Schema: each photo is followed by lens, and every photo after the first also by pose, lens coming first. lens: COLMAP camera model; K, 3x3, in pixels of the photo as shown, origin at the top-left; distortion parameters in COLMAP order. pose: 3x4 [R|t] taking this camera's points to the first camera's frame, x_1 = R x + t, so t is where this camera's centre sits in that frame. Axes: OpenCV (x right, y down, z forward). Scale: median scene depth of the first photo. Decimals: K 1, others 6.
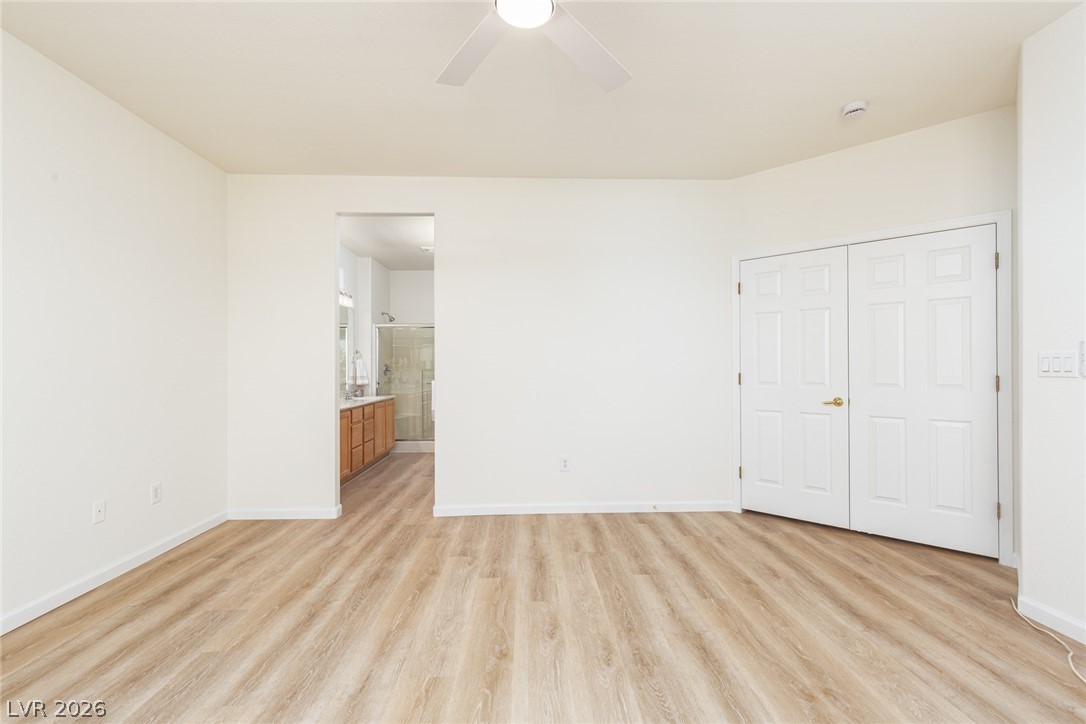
lens RADIAL K [[488.3, 0, 545.7], [0, 488.3, 369.0], [0, 0, 1]] dist [0.008319, -0.000206]
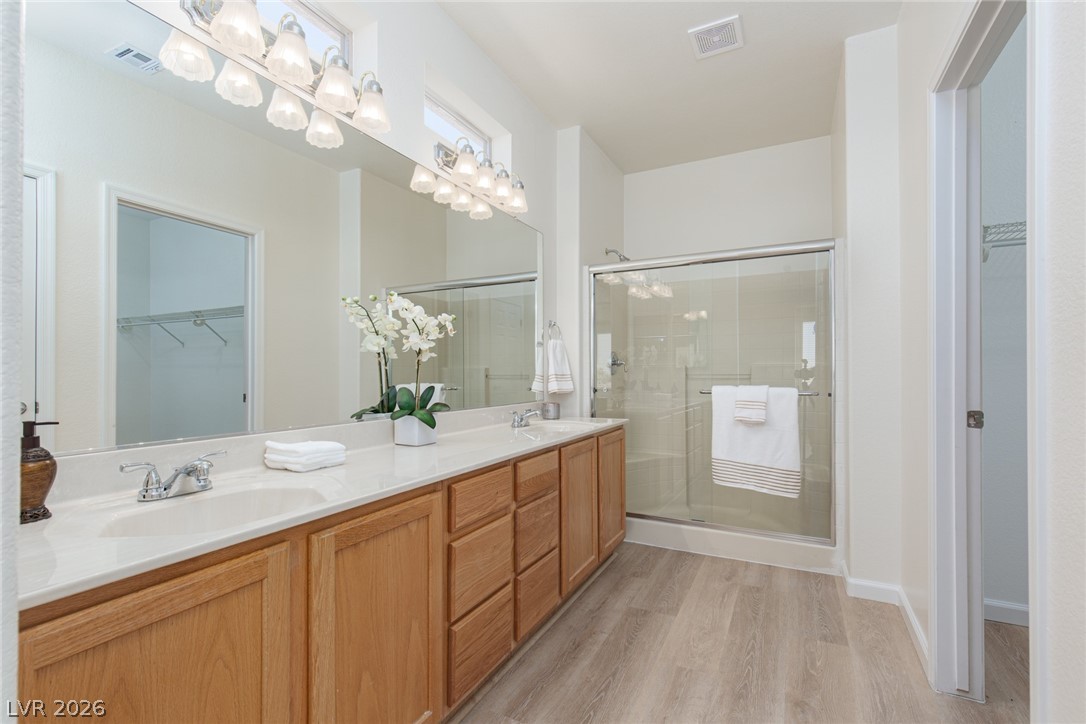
lens RADIAL K [[488.3, 0, 545.7], [0, 488.3, 369.0], [0, 0, 1]] dist [0.008319, -0.000206]
pose [[0.873108, -0.004441, -0.487506, -0.158116], [-0.002019, 0.999917, -0.012725, 0.015288], [0.487522, 0.012095, 0.873027, 0.582587]]
